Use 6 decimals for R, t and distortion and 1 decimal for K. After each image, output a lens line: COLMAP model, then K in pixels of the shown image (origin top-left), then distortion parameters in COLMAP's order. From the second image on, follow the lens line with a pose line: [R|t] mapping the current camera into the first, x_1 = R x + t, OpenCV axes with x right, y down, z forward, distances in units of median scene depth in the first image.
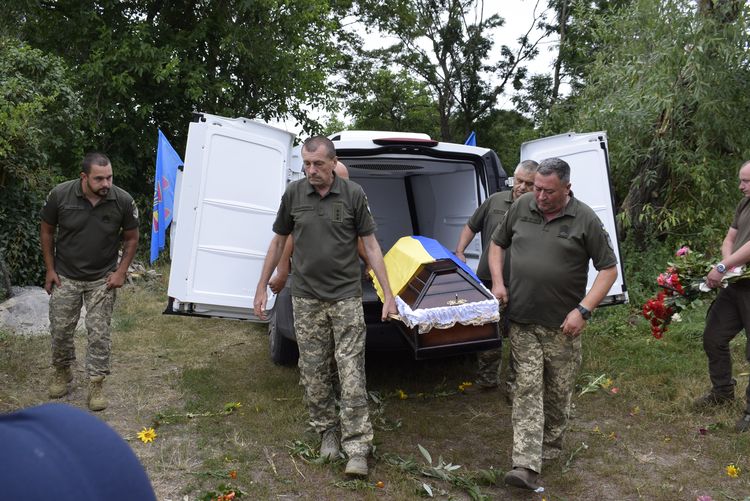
lens RADIAL K [[732.8, 0, 374.5], [0, 732.8, 250.4], [0, 0, 1]] dist [-0.019456, 0.000000]
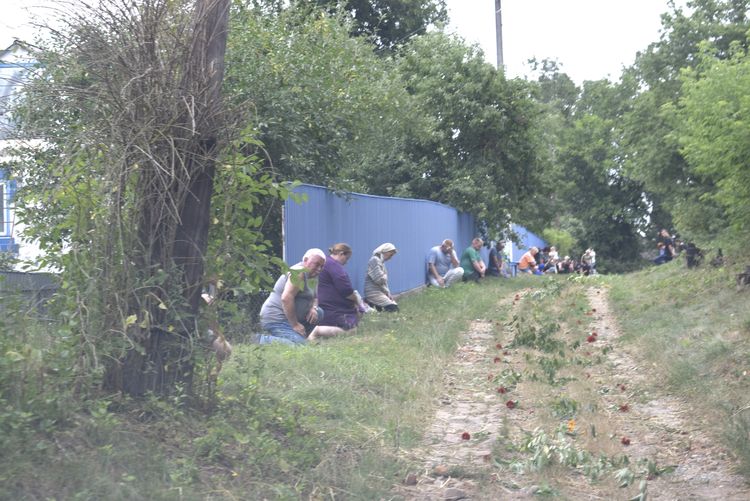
lens RADIAL K [[1616.6, 0, 375.1], [0, 1616.6, 250.6], [0, 0, 1]] dist [-0.029430, 0.000000]
pose [[0.856508, -0.004893, -0.516110, 3.135814], [-0.048012, 0.994864, -0.089110, 0.734736], [0.513895, 0.101103, 0.851874, -7.028138]]
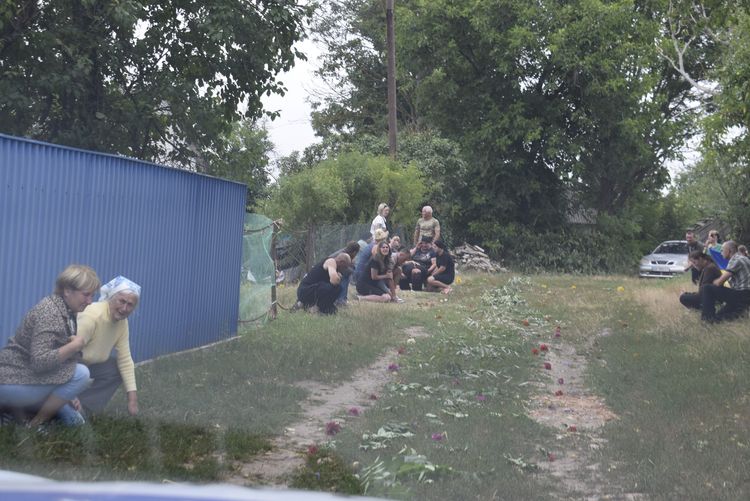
lens RADIAL K [[1321.7, 0, 374.8], [0, 1321.7, 250.4], [0, 0, 1]] dist [-0.004326, 0.000000]
pose [[0.878150, 0.048080, -0.475963, 0.975083], [-0.081978, 0.995343, -0.050705, 0.188134], [0.471309, 0.083545, 0.878002, -1.980426]]
